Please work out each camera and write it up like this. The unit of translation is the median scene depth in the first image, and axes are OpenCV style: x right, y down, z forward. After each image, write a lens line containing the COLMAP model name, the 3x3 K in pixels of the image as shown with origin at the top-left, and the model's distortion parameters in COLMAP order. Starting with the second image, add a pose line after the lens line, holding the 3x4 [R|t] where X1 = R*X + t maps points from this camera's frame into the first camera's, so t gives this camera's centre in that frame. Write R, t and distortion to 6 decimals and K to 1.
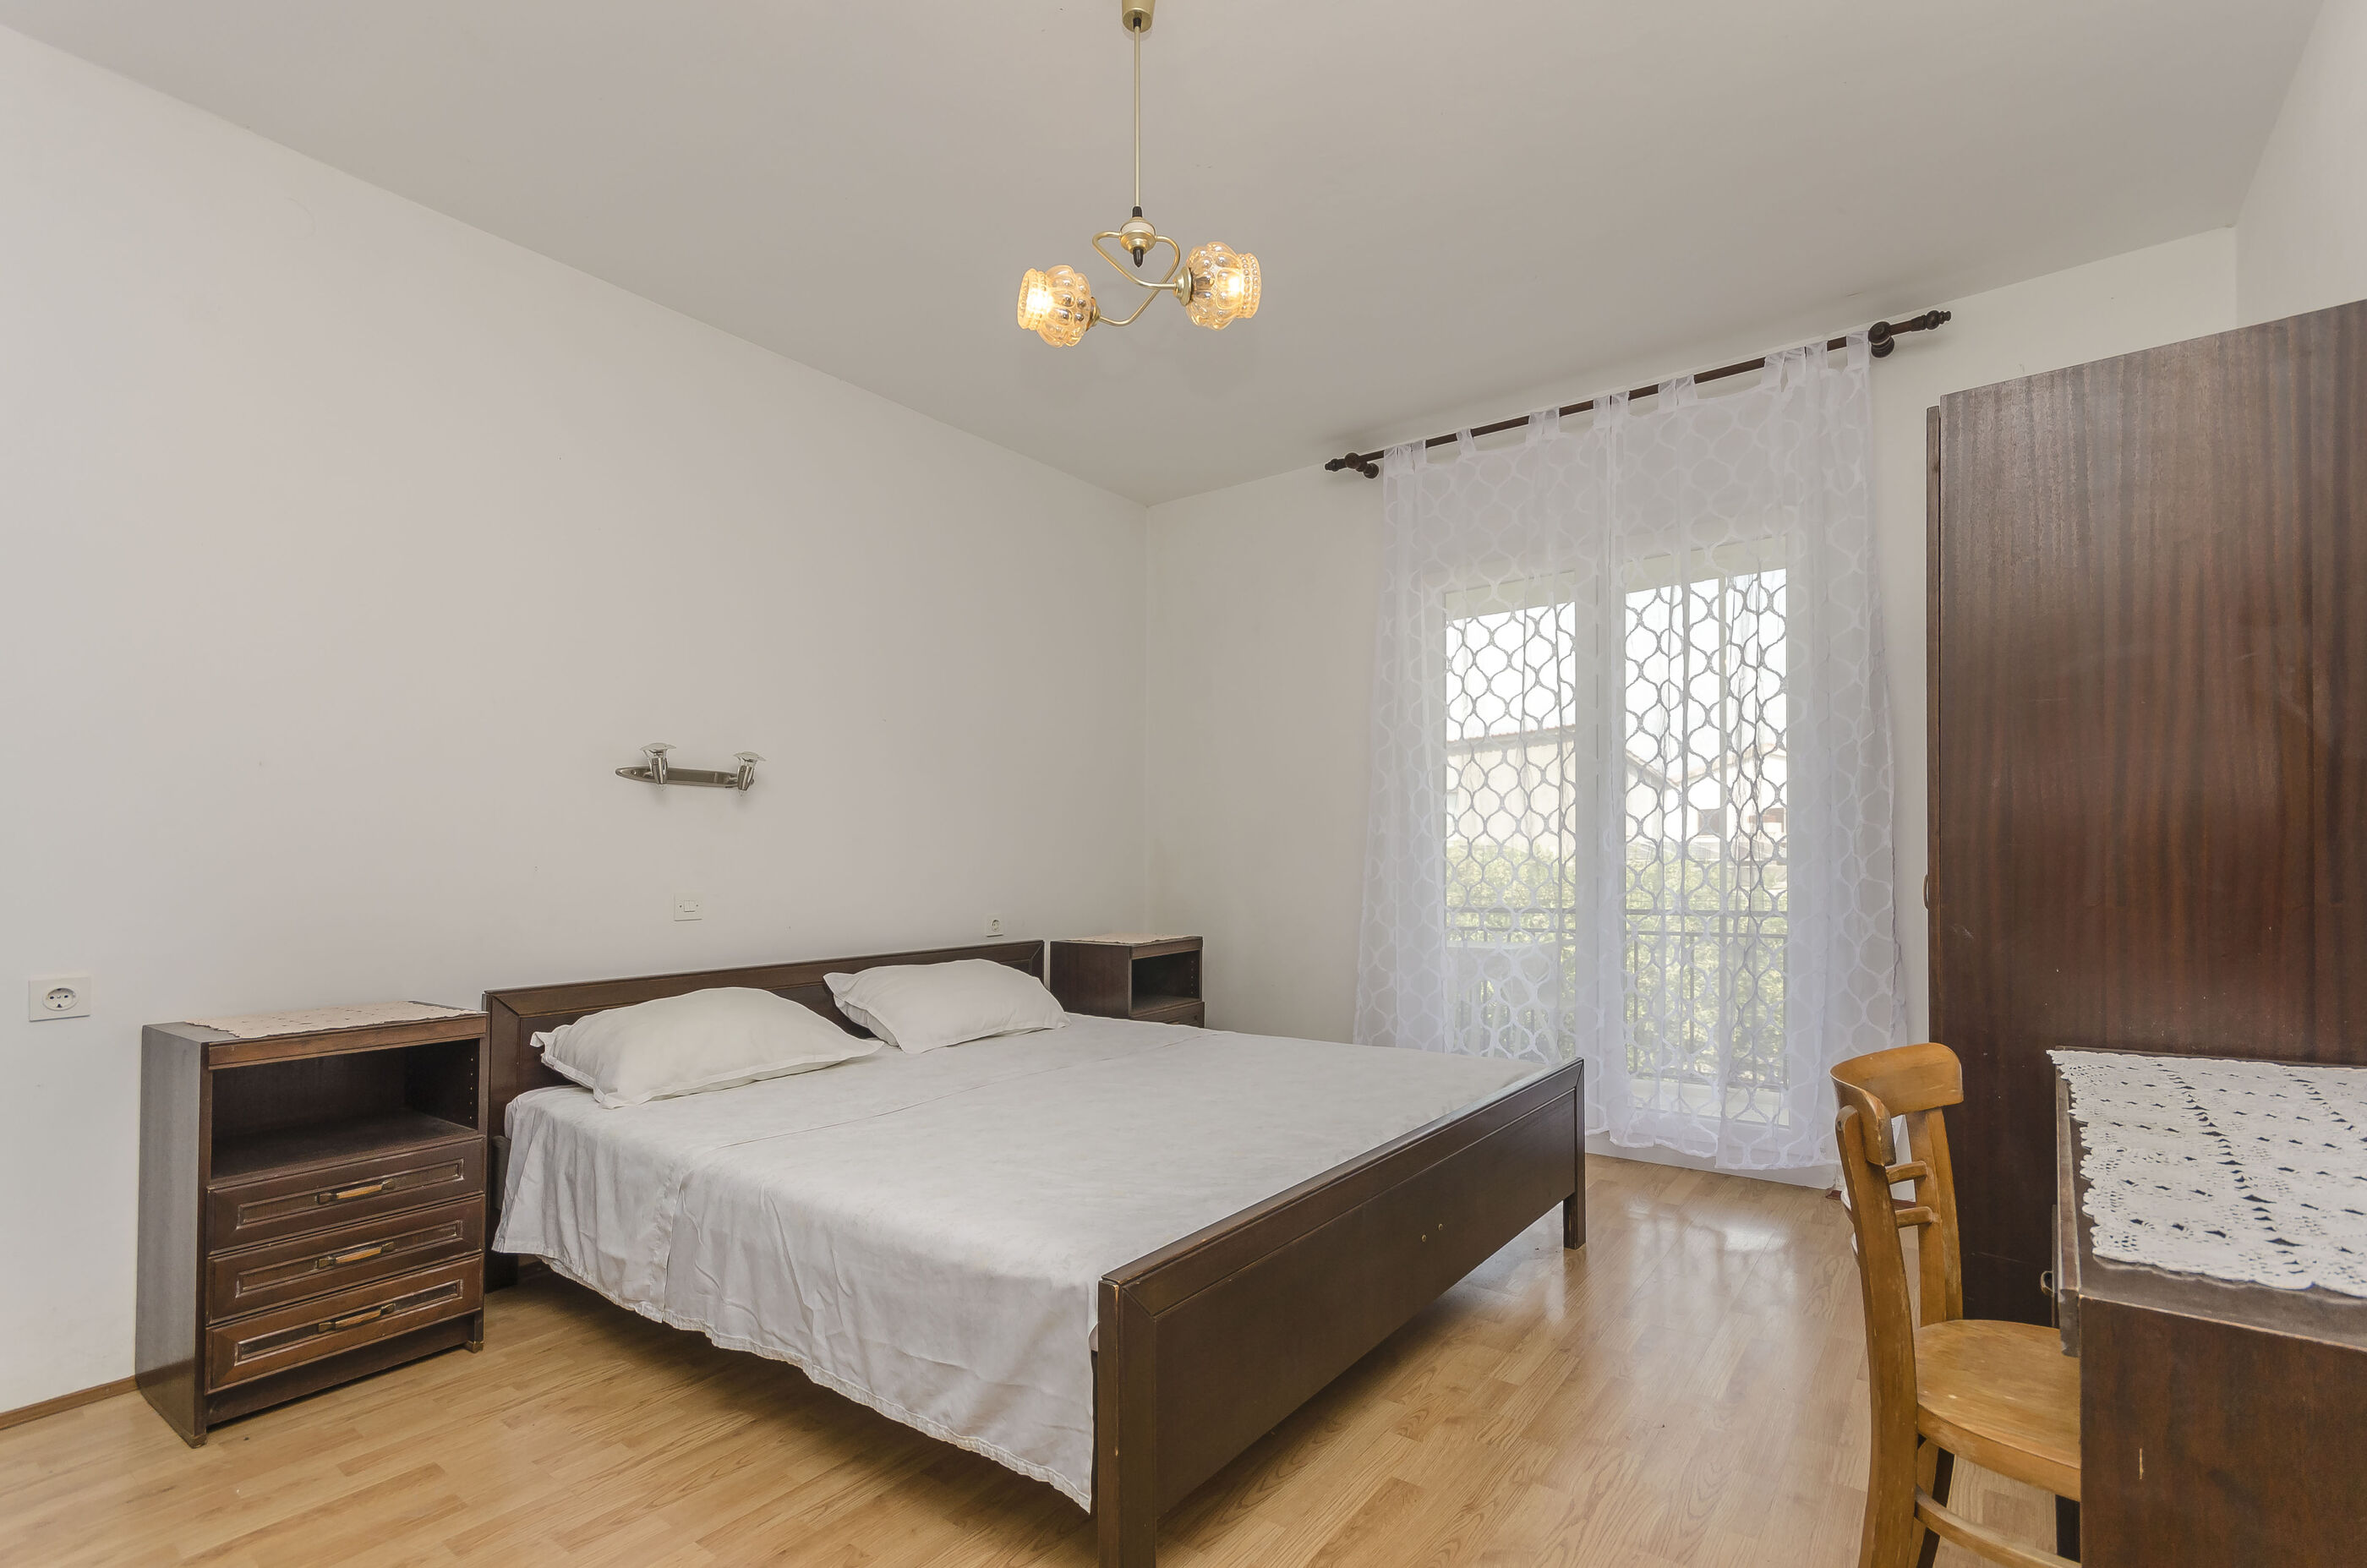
lens RADIAL K [[1021.9, 0, 1178.6], [0, 1021.9, 879.1], [0, 0, 1]] dist [0.001135, 0.000224]
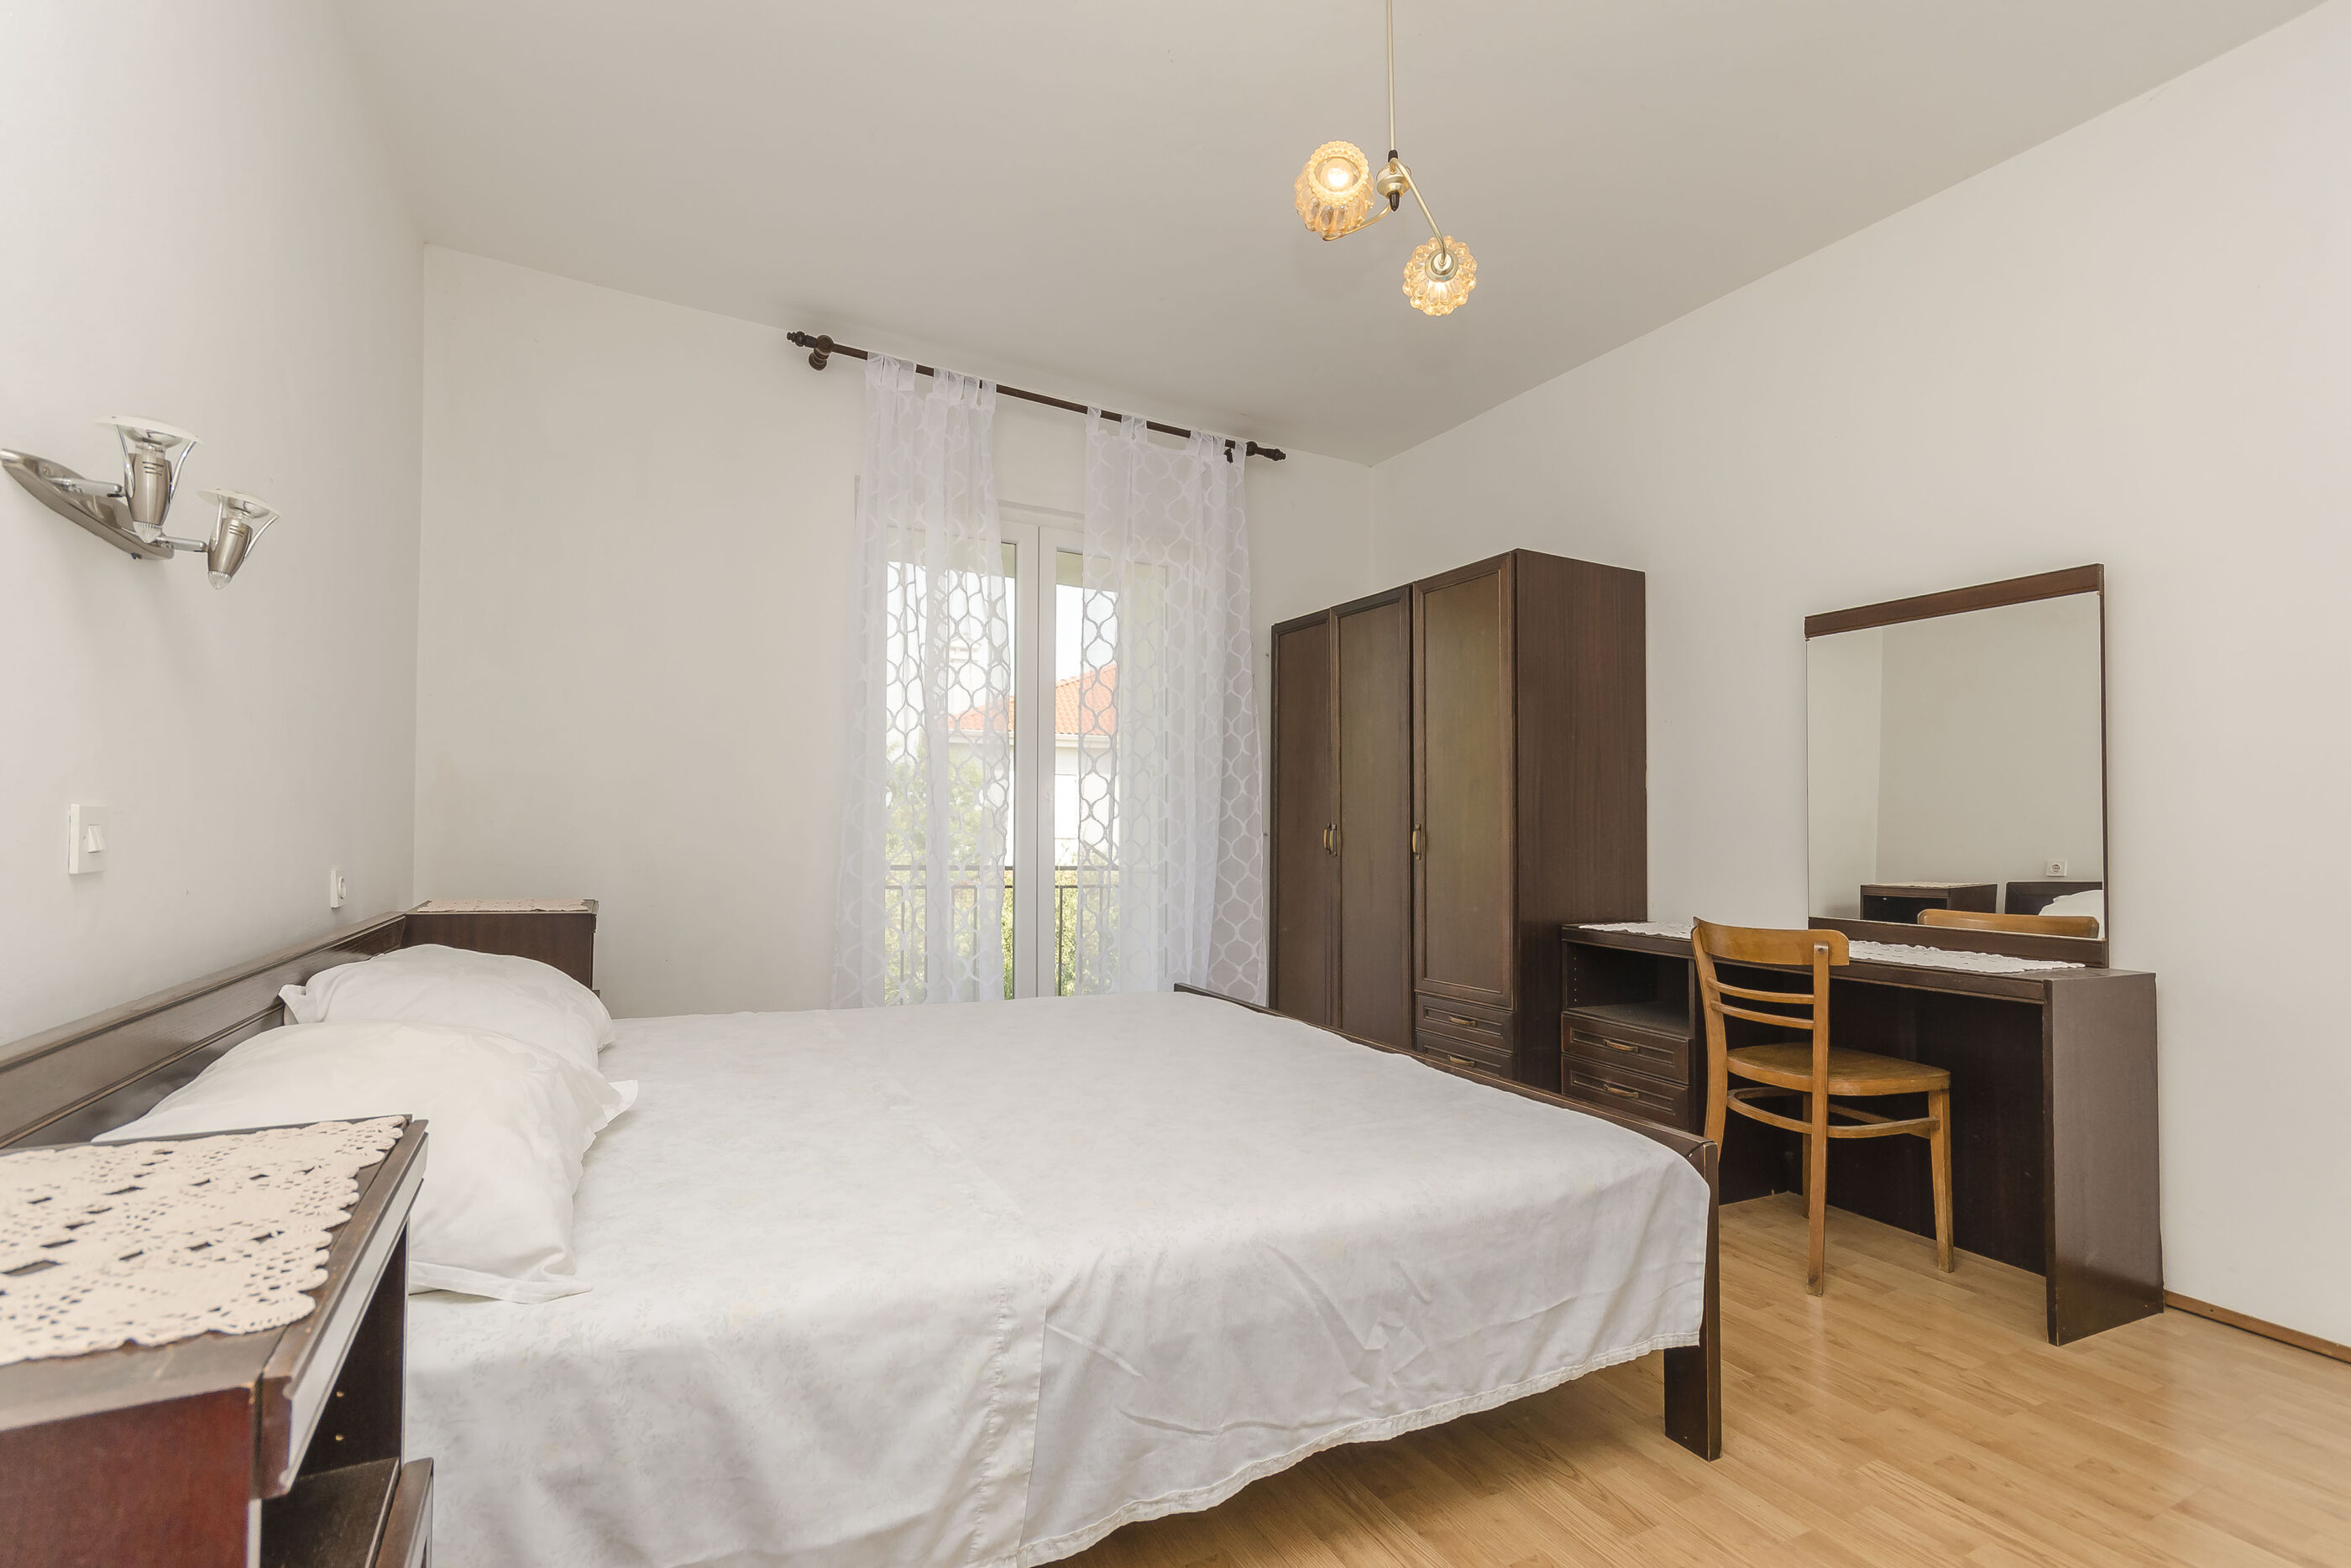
lens RADIAL K [[1049.6, 0, 1177.3], [0, 1049.6, 836.5], [0, 0, 1]] dist [0.001531, 0.000092]
pose [[0.455420, 0.022519, 0.889992, -1.053163], [-0.015211, 0.999731, -0.017512, 0.044025], [-0.890147, -0.005563, 0.455640, 0.712192]]
